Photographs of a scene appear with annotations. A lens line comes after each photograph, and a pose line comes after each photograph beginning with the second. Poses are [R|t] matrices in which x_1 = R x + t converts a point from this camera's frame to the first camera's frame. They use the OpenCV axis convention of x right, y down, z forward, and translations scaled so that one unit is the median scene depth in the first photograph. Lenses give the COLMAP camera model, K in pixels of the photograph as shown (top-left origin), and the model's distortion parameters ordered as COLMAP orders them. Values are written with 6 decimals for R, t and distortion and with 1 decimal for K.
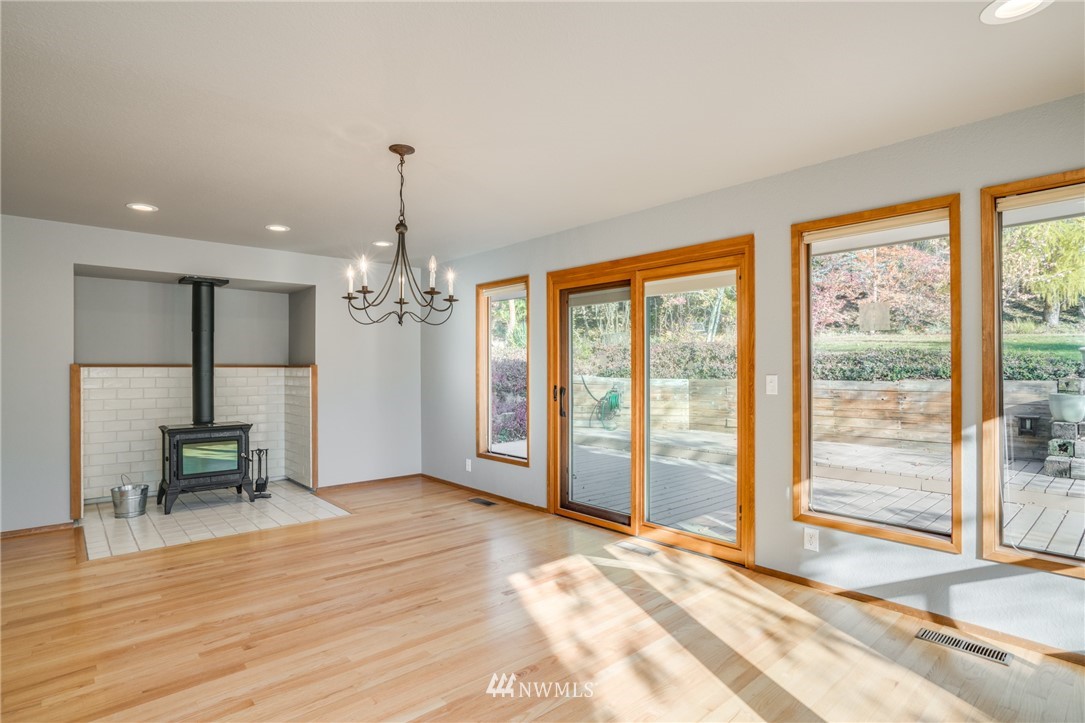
lens RADIAL K [[596.9, 0, 542.5], [0, 596.9, 361.5], [0, 0, 1]] dist [-0.004511, 0.000077]
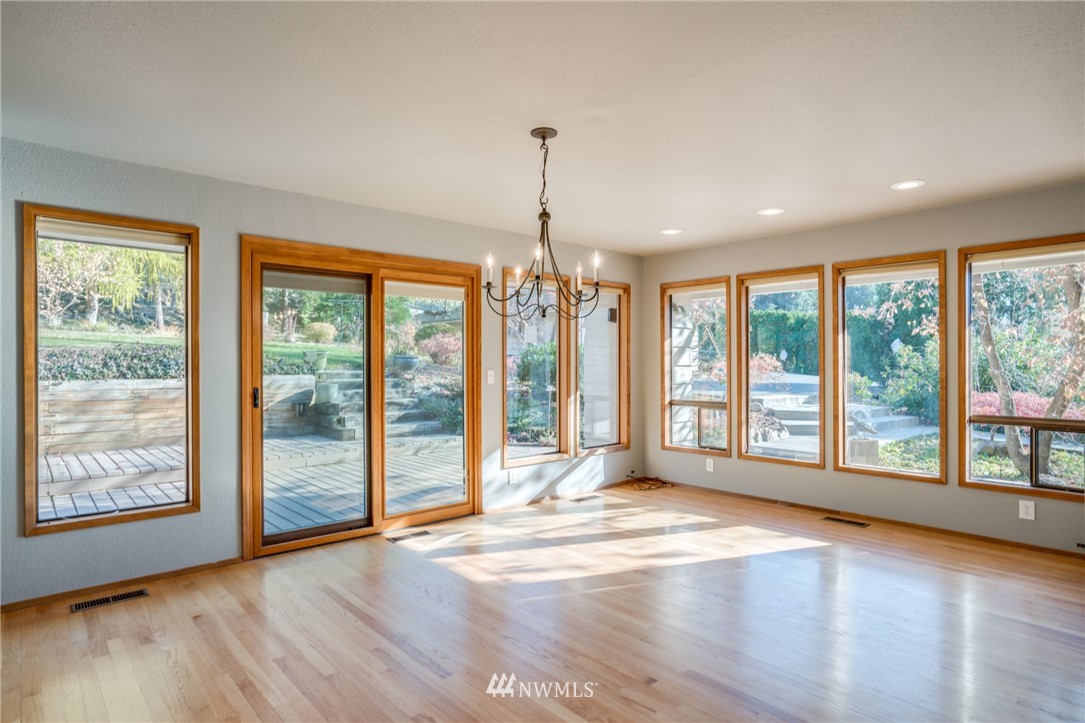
lens RADIAL K [[629.9, 0, 542.5], [0, 629.9, 361.5], [0, 0, 1]] dist [-0.014939, 0.001668]
pose [[-0.035556, 0.001424, 0.999367, -0.847535], [-0.005623, 0.999983, -0.001625, 0.004333], [-0.999352, -0.005678, -0.035548, 0.716046]]
